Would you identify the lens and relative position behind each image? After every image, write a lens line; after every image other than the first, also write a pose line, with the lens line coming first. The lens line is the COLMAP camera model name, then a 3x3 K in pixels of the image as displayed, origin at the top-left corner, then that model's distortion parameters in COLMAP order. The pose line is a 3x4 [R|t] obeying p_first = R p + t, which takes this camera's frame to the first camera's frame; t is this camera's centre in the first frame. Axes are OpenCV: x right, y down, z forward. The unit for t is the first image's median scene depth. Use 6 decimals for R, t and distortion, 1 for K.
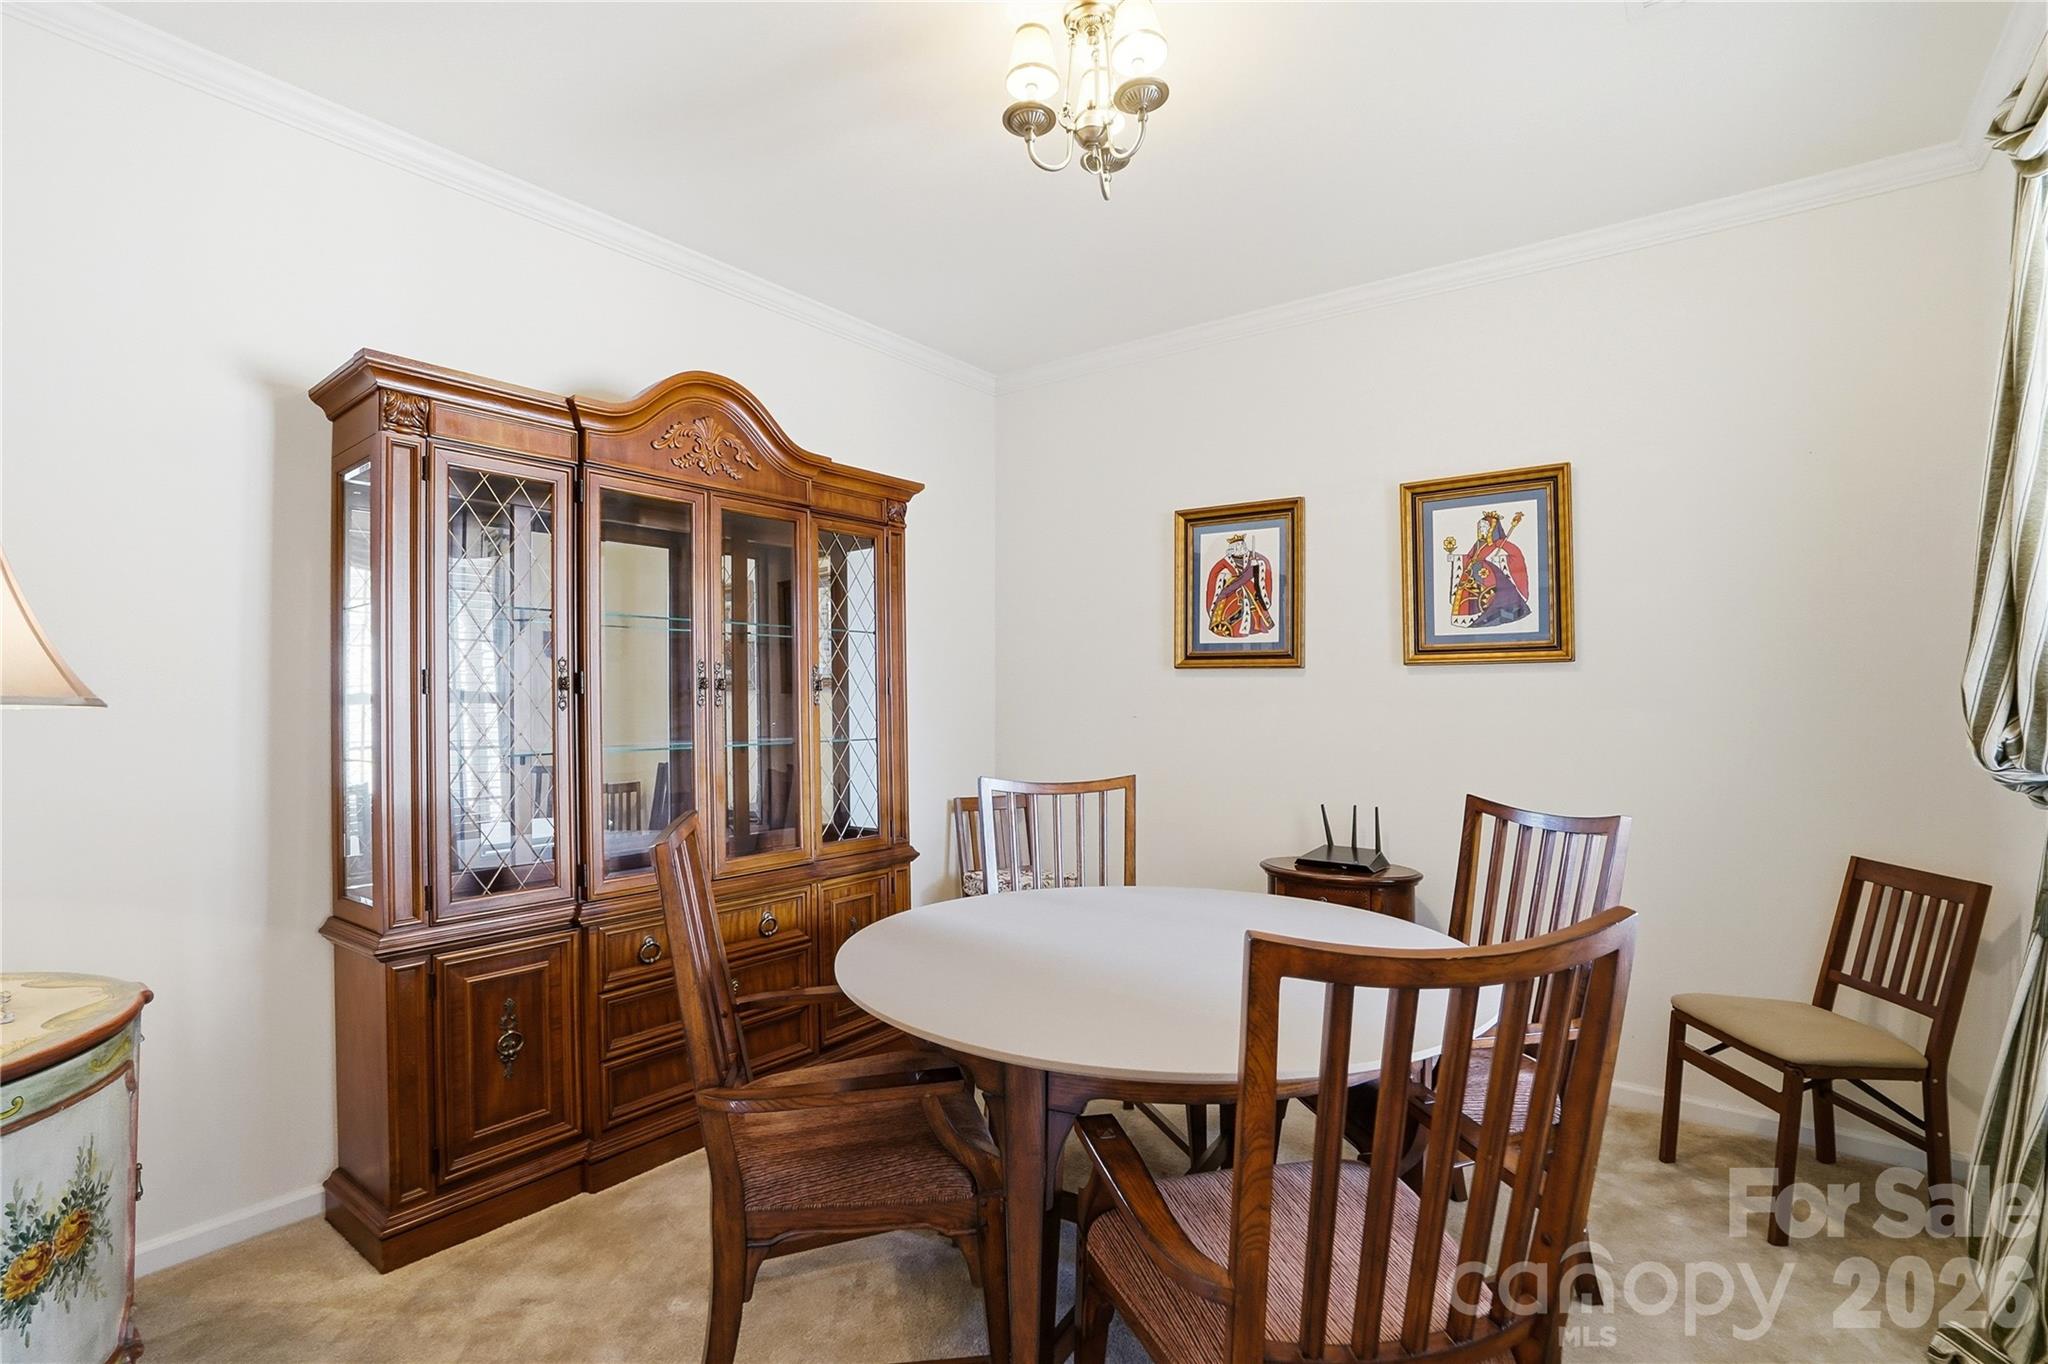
lens RADIAL K [[962.3, 0, 1027.1], [0, 962.3, 696.0], [0, 0, 1]] dist [-0.059661, 0.024710]
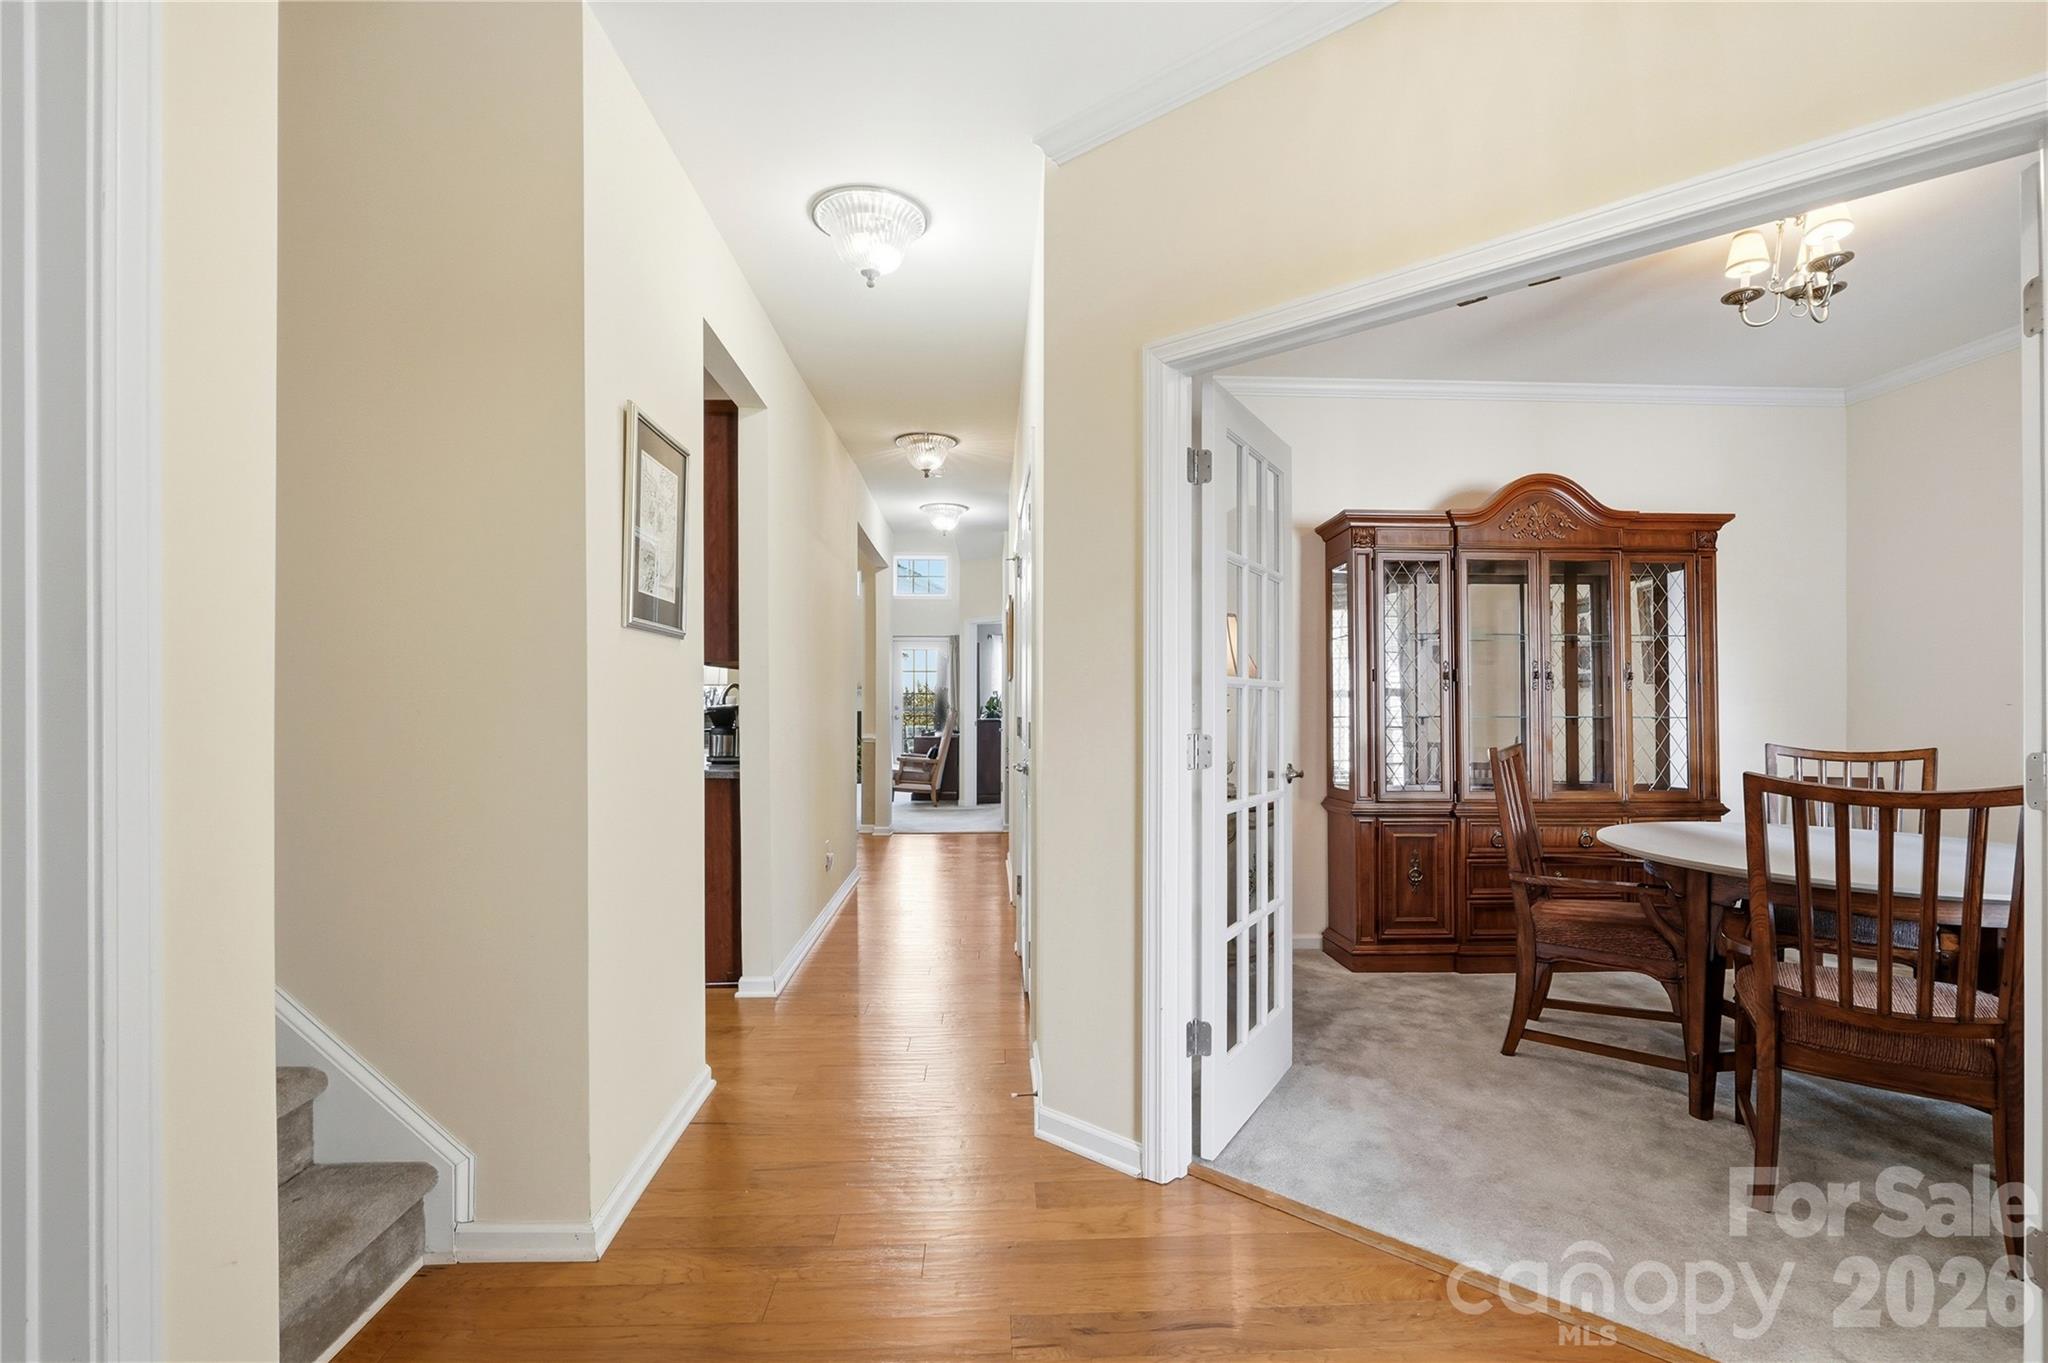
lens RADIAL K [[965.2, 0, 1026.2], [0, 965.2, 686.7], [0, 0, 1]] dist [0.000142, 0.000398]
pose [[0.645397, -0.009366, -0.763790, 0.365694], [-0.004723, 0.999857, -0.016251, 0.039615], [0.763833, 0.014095, 0.645260, -0.728442]]
